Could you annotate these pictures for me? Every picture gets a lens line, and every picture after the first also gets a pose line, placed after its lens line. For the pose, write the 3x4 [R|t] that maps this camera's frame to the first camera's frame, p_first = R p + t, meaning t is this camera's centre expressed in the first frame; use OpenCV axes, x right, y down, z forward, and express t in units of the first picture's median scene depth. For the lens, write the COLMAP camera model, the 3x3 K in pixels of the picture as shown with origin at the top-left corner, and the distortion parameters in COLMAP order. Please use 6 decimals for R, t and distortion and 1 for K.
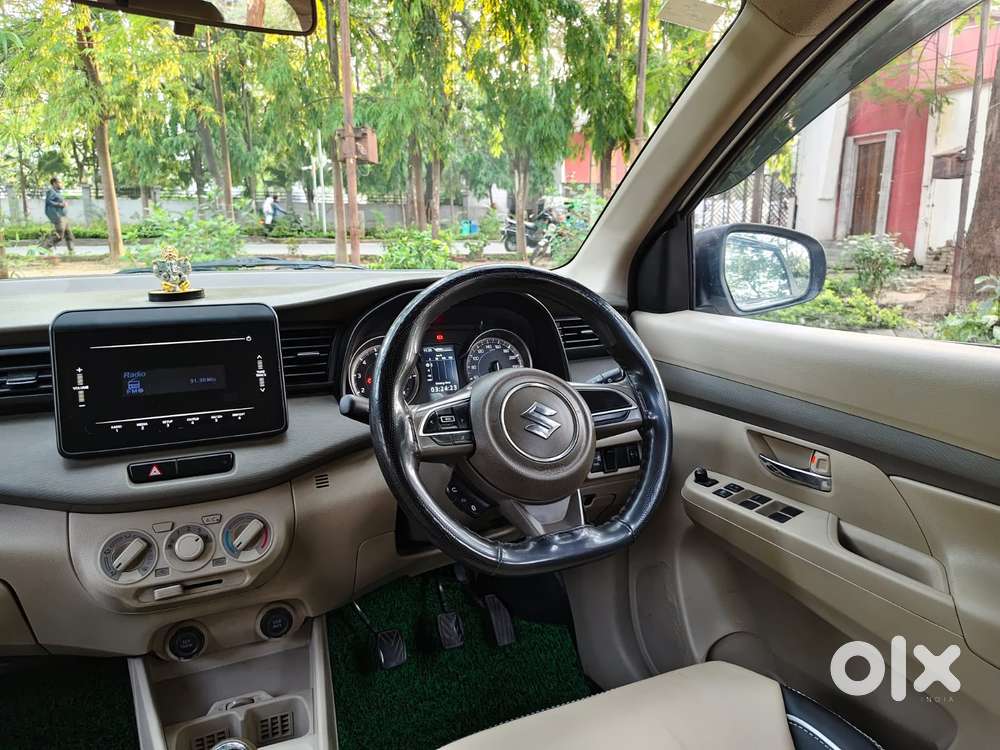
lens RADIAL K [[685.3, 0, 500.0], [0, 685.3, 375.0], [0, 0, 1]] dist [0.046232, -0.052798]
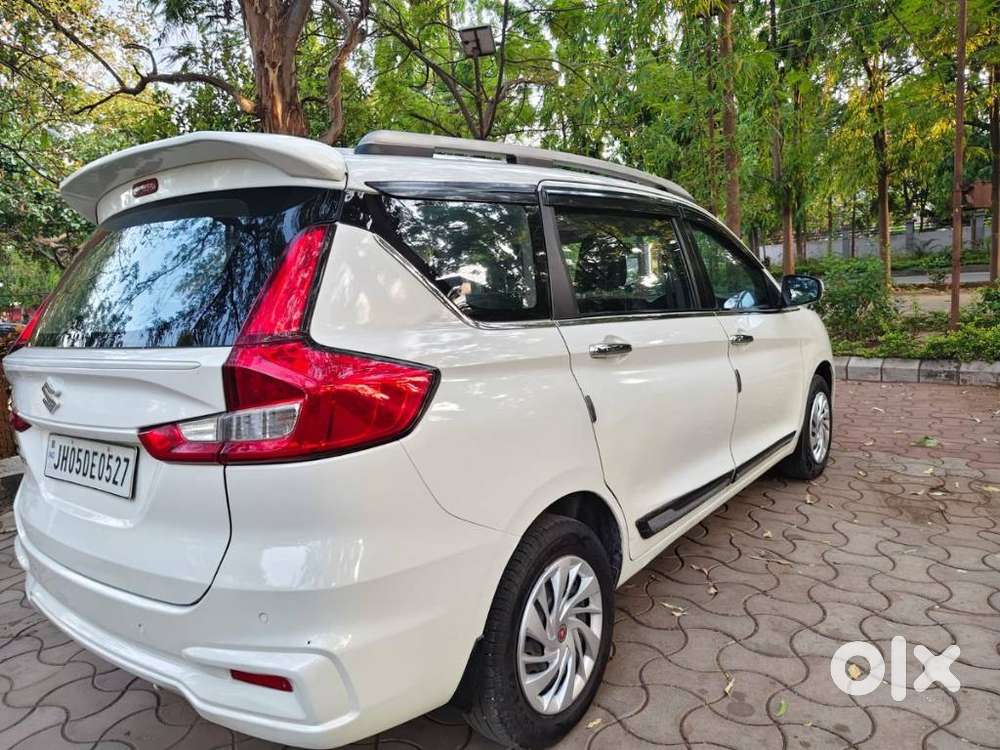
lens RADIAL K [[691.1, 0, 499.4], [0, 691.1, 368.9], [0, 0, 1]] dist [0.026400, -0.023838]
pose [[0.465857, 0.072940, -0.881848, 0.192947], [-0.118579, 0.992754, 0.019471, 0.022456], [0.876879, 0.095498, 0.471131, -0.120709]]
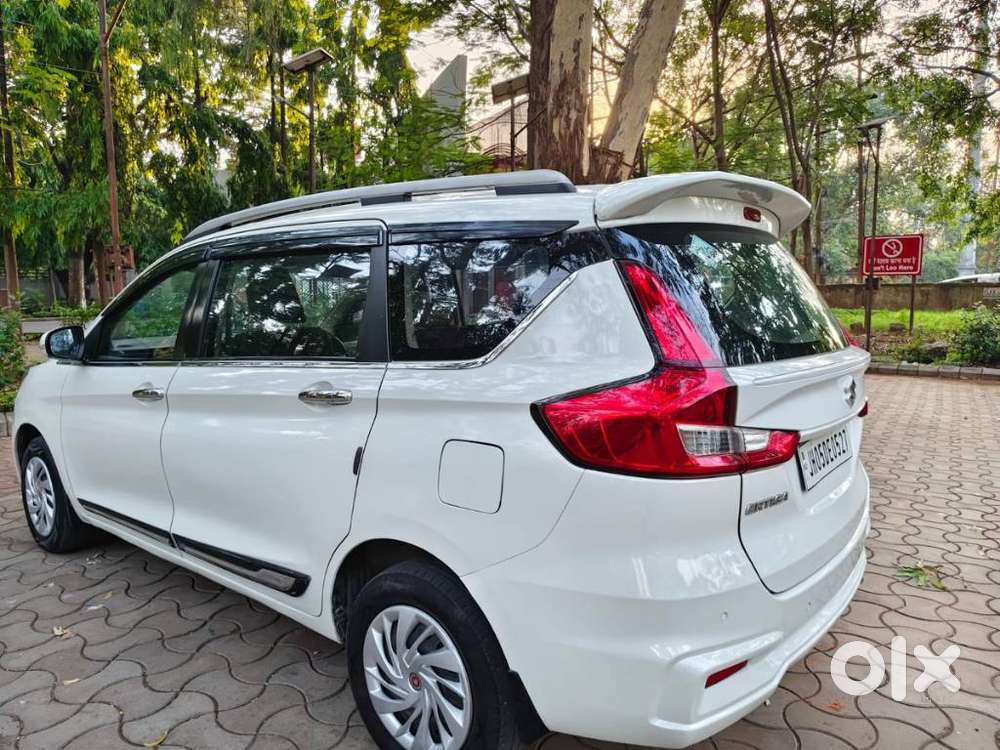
lens RADIAL K [[692.3, 0, 509.9], [0, 692.3, 370.8], [0, 0, 1]] dist [0.028943, -0.037079]
pose [[0.887366, -0.046363, 0.458728, -0.055396], [0.097313, 0.991351, -0.088049, 0.038801], [-0.450679, 0.122772, 0.884203, -0.217709]]
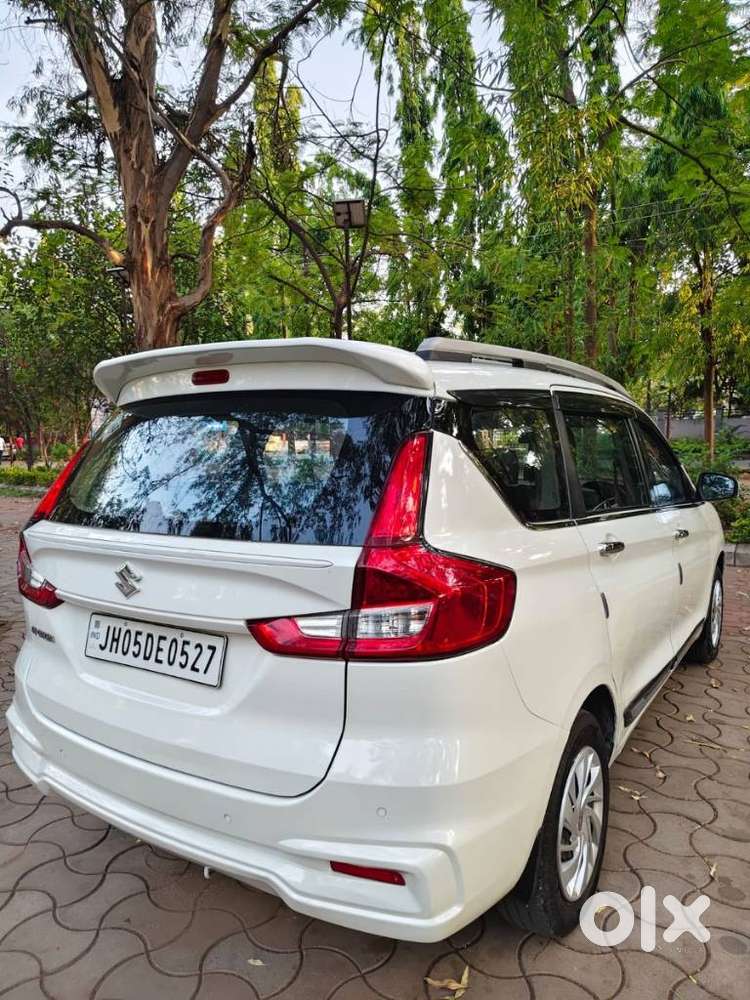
lens RADIAL K [[691.1, 0, 380.7], [0, 691.1, 498.5], [0, 0, 1]] dist [0.026400, -0.023838]
pose [[0.542278, 0.059208, -0.838111, 0.176738], [-0.163993, 0.985787, -0.036467, 0.021811], [0.824040, 0.157219, 0.544280, -0.160377]]
